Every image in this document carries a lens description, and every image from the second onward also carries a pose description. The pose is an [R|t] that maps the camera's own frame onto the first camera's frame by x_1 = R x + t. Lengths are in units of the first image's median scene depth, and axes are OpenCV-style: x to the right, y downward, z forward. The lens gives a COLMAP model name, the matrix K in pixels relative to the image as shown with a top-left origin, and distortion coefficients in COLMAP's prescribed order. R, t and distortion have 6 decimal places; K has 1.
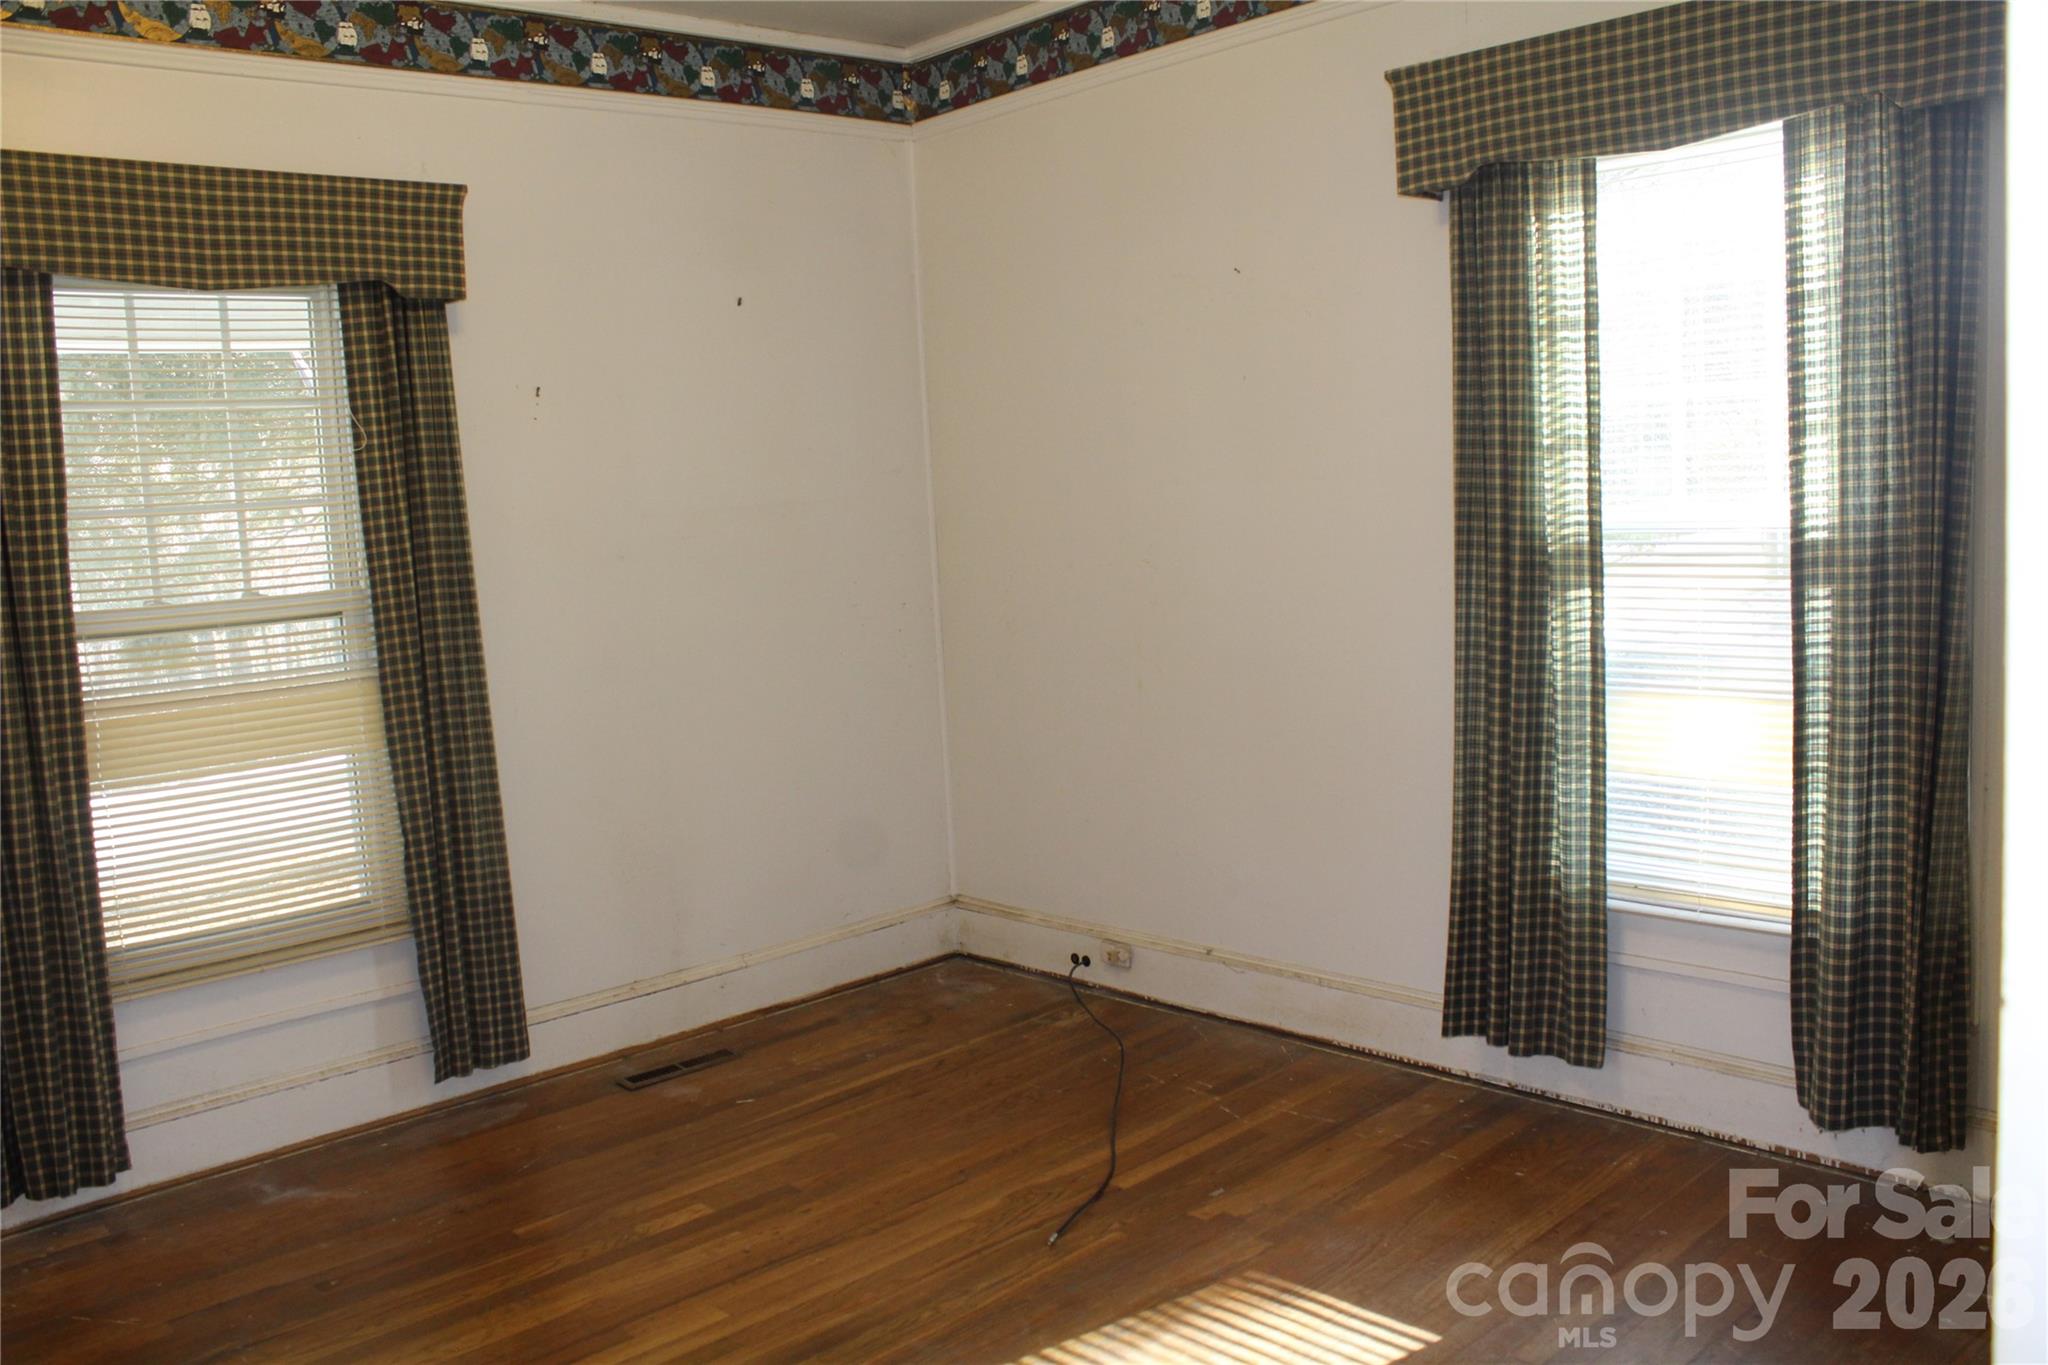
lens RADIAL K [[1702.7, 0, 1029.0], [0, 1702.7, 694.9], [0, 0, 1]] dist [-0.170739, 0.172100]
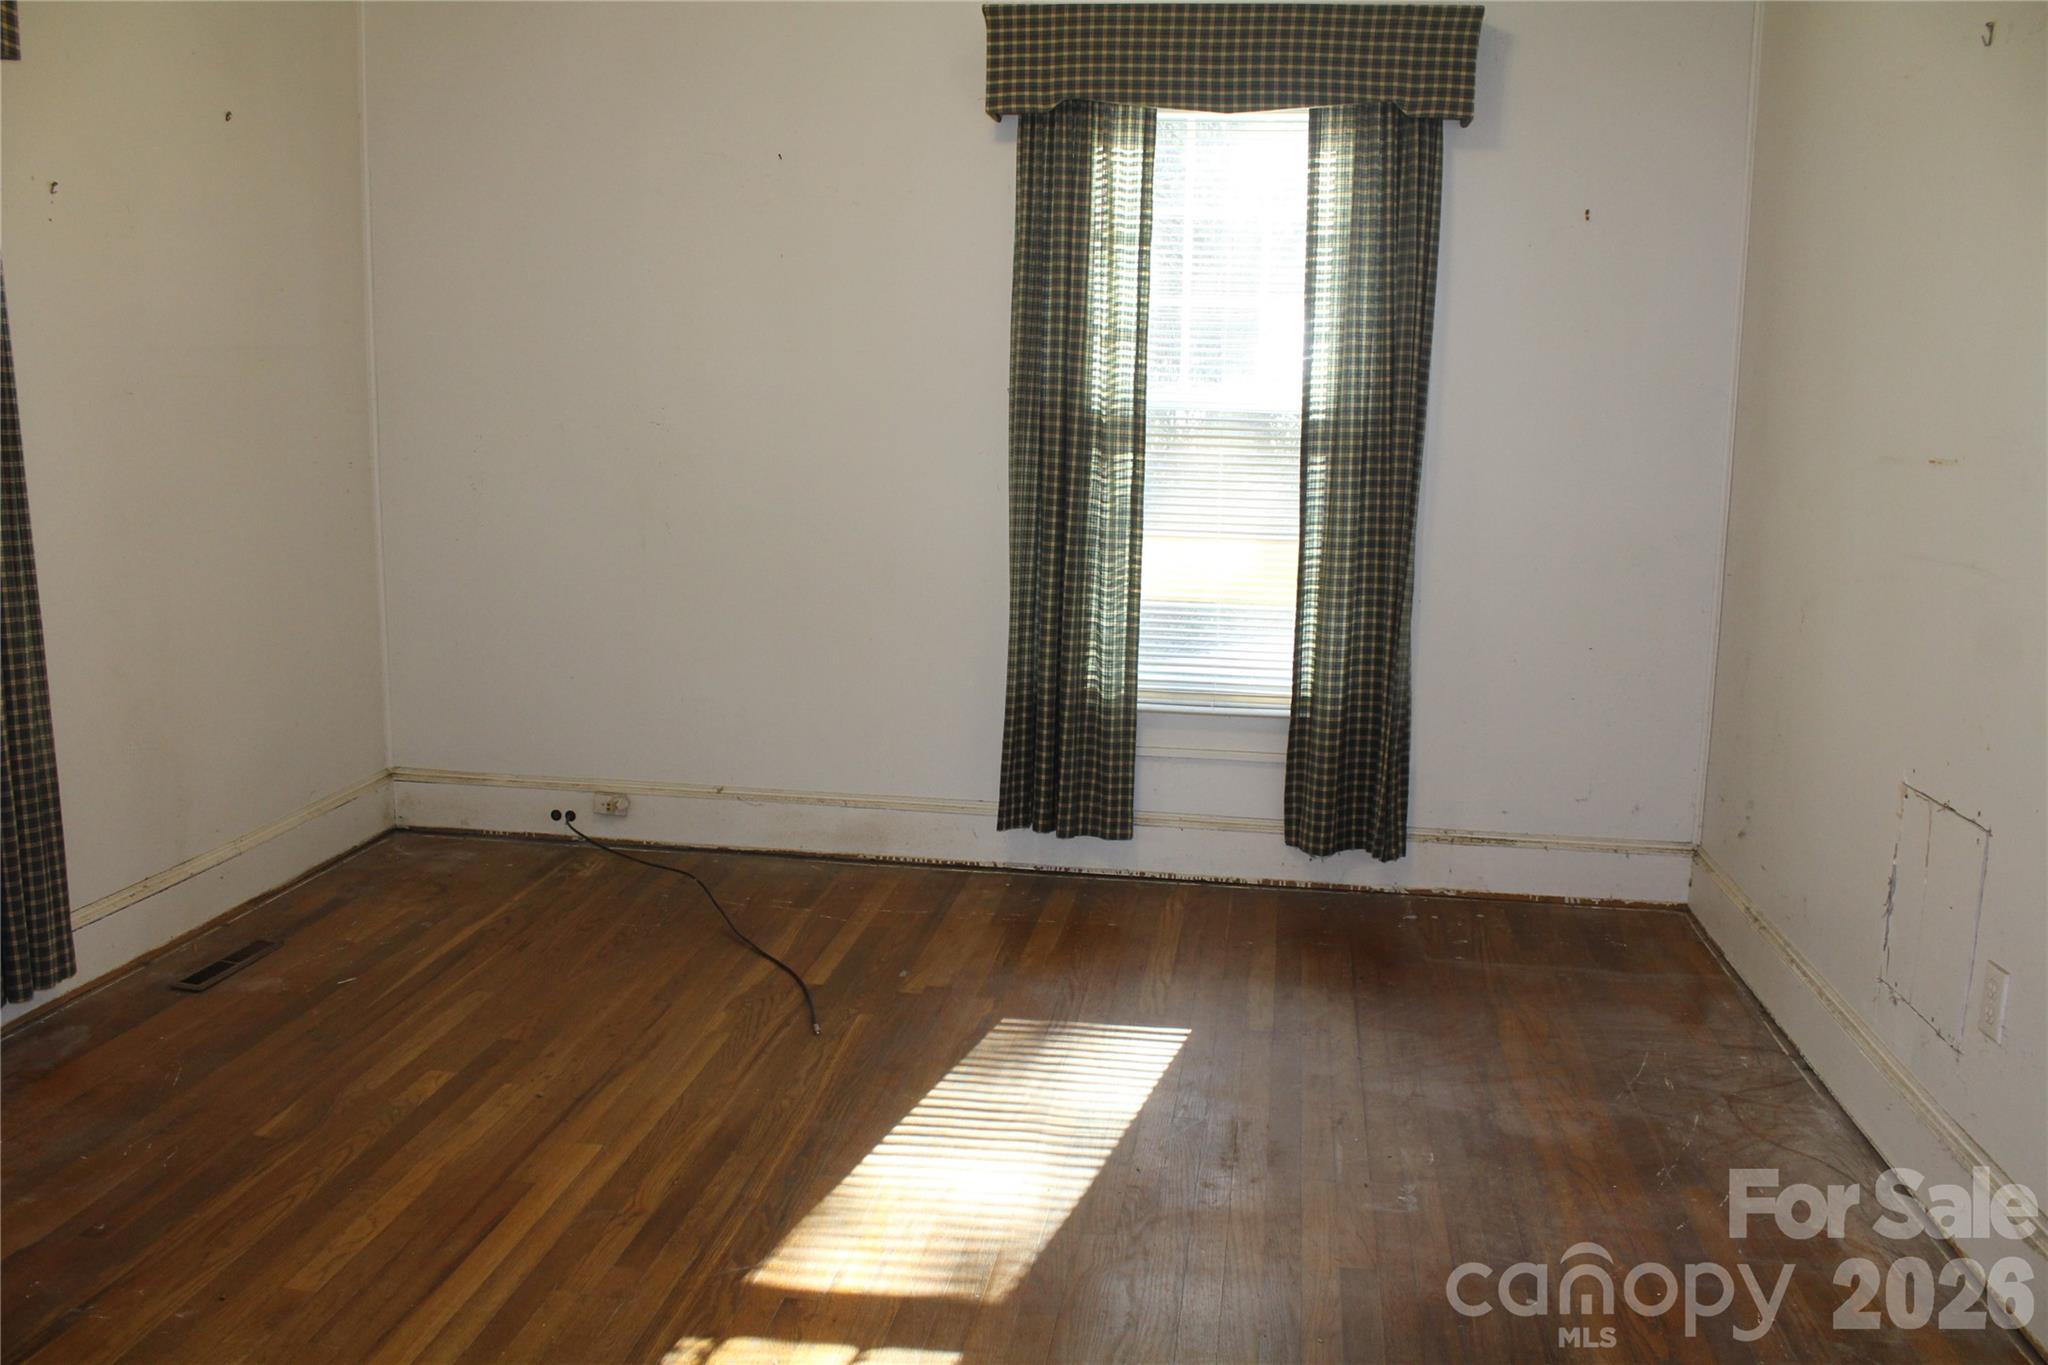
lens RADIAL K [[1702.7, 0, 1029.0], [0, 1702.7, 694.9], [0, 0, 1]] dist [-0.170739, 0.172100]
pose [[0.781688, -0.049049, 0.621738, -0.523232], [0.017112, 0.998214, 0.057235, 0.042937], [-0.623435, -0.034100, 0.781131, 0.053804]]
